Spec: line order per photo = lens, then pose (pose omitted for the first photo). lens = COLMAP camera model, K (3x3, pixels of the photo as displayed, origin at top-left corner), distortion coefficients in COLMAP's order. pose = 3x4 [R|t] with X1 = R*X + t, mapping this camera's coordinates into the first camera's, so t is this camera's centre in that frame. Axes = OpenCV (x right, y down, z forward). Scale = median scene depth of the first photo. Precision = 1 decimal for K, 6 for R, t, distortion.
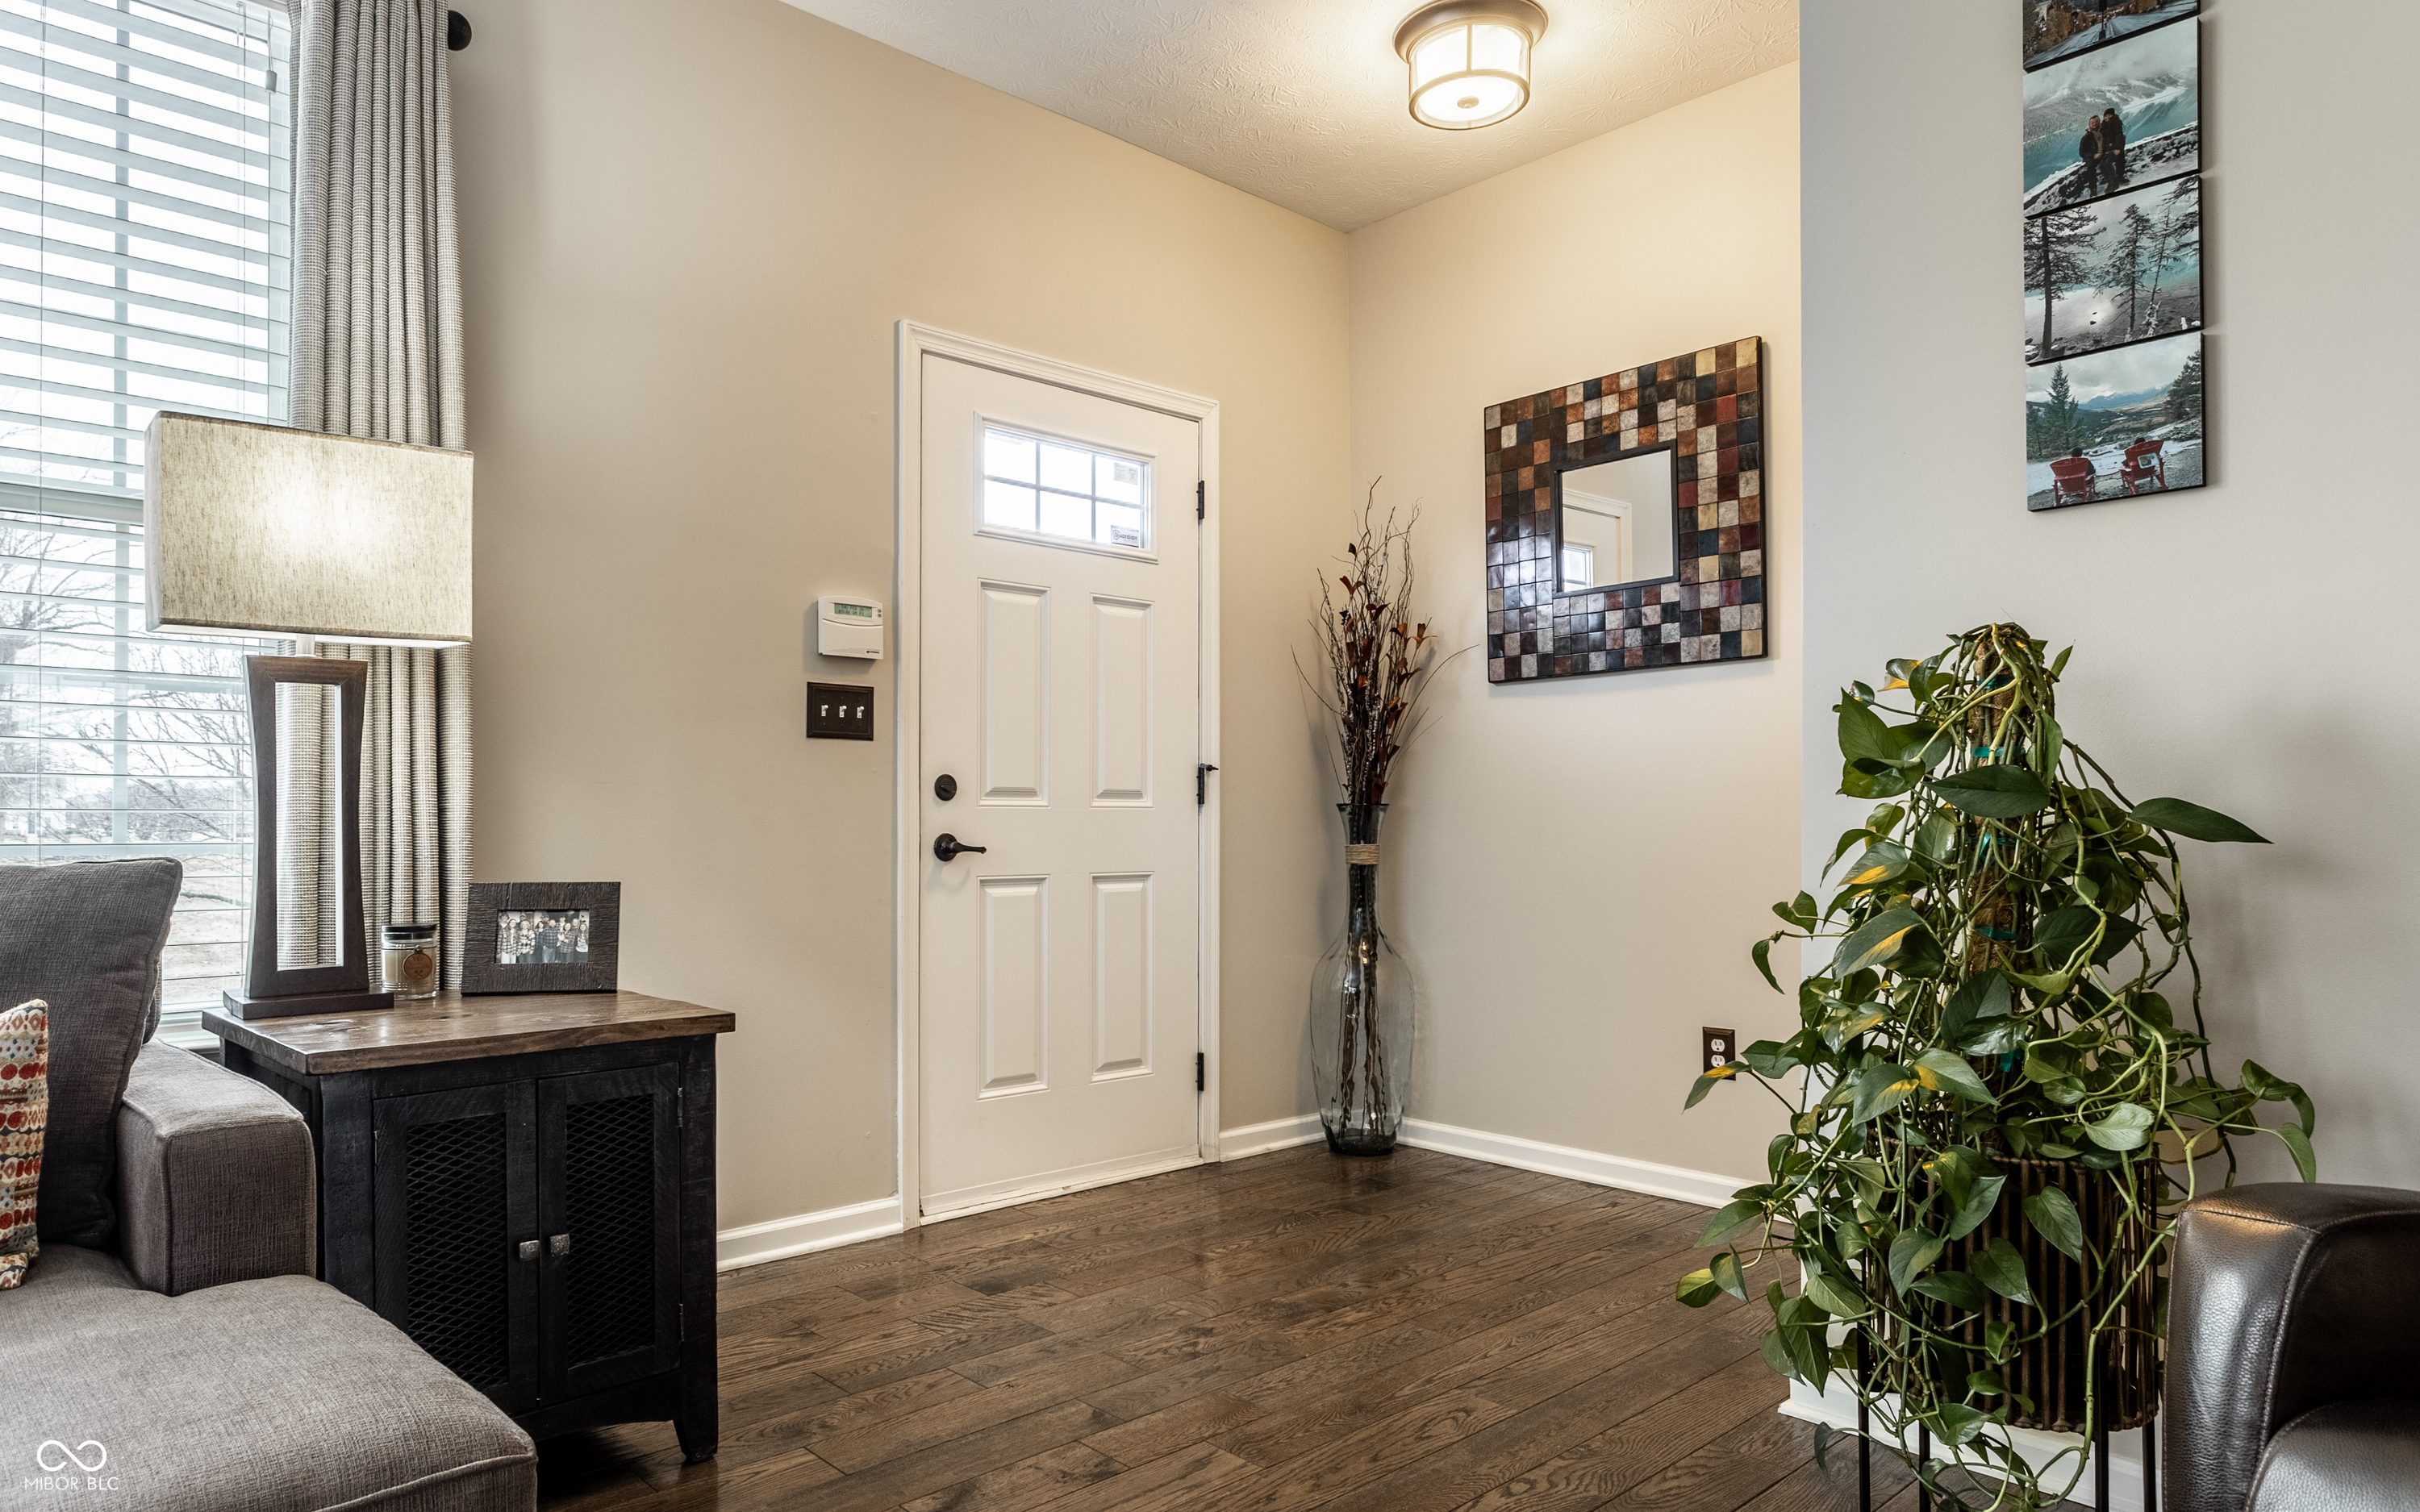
lens RADIAL K [[1476.3, 0, 1143.6], [0, 1476.3, 789.5], [0, 0, 1]] dist [0.005268, 0.003565]
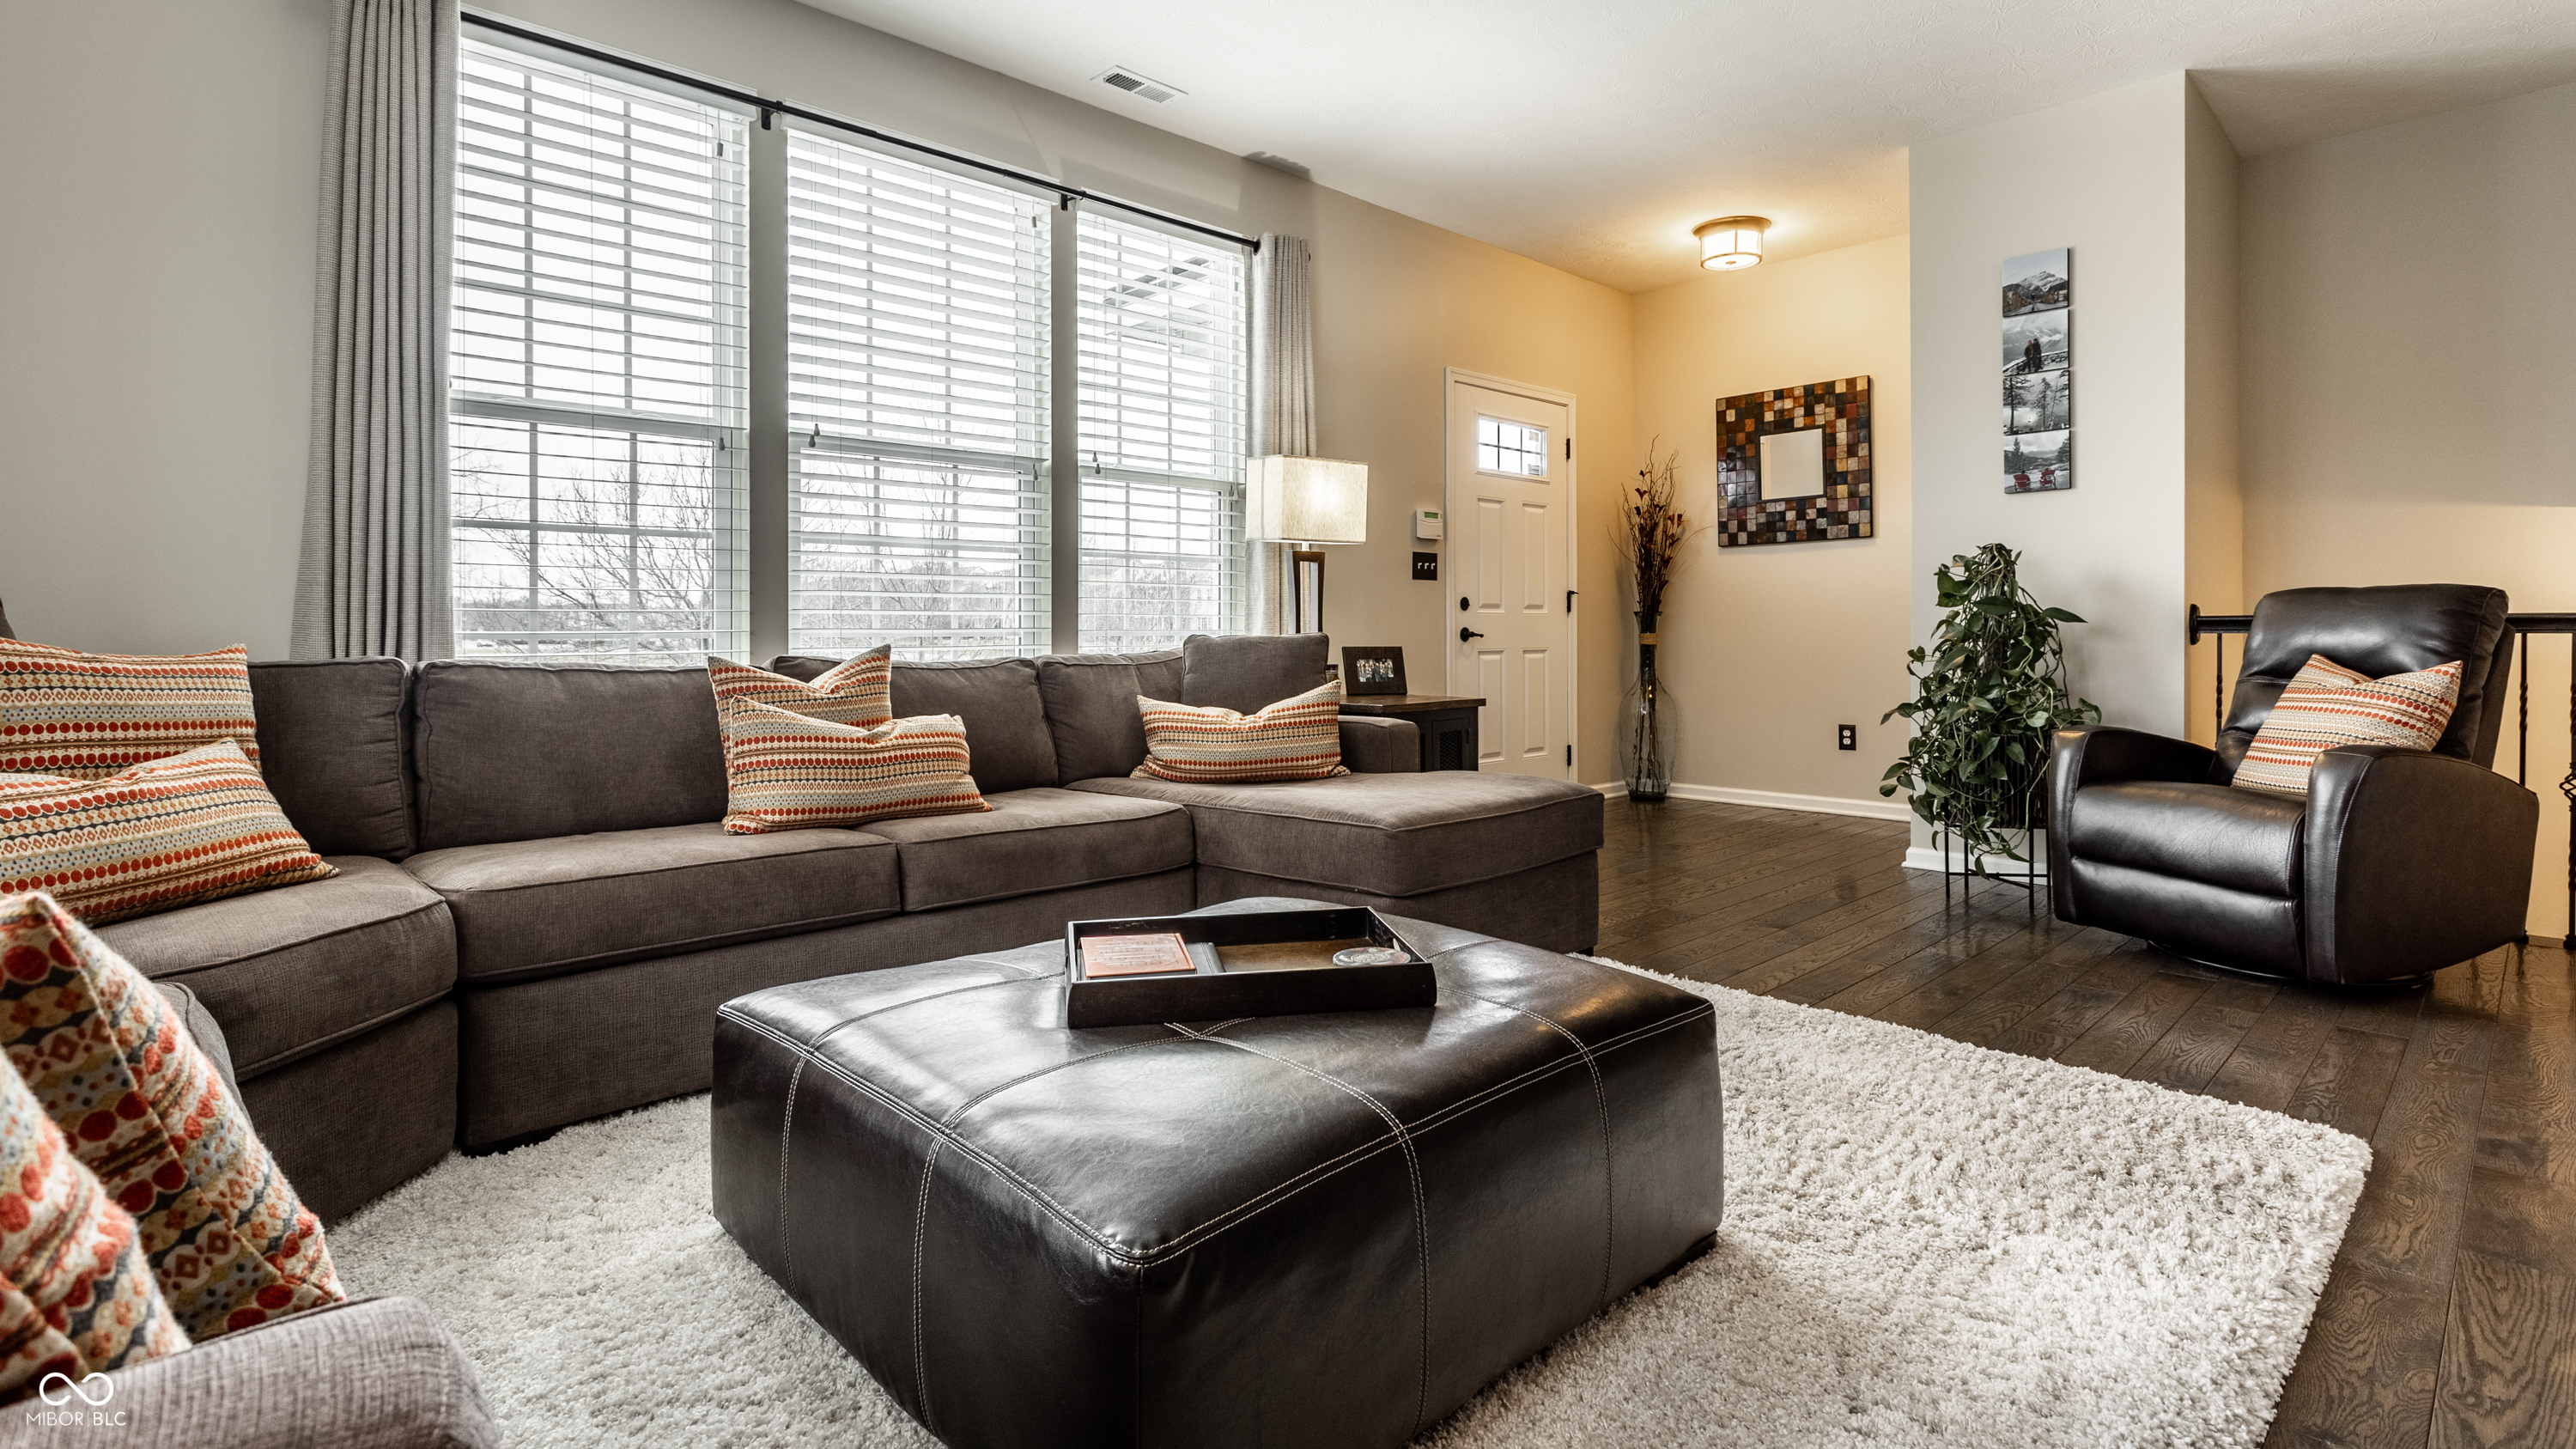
lens RADIAL K [[1251.6, 0, 1327.1], [0, 1251.6, 612.2], [0, 0, 1]] dist [0.004585, -0.000005]
pose [[0.998385, -0.003026, 0.056723, -0.581734], [0.002561, 0.999963, 0.008266, -0.006034], [-0.056746, -0.008107, 0.998356, -0.917514]]
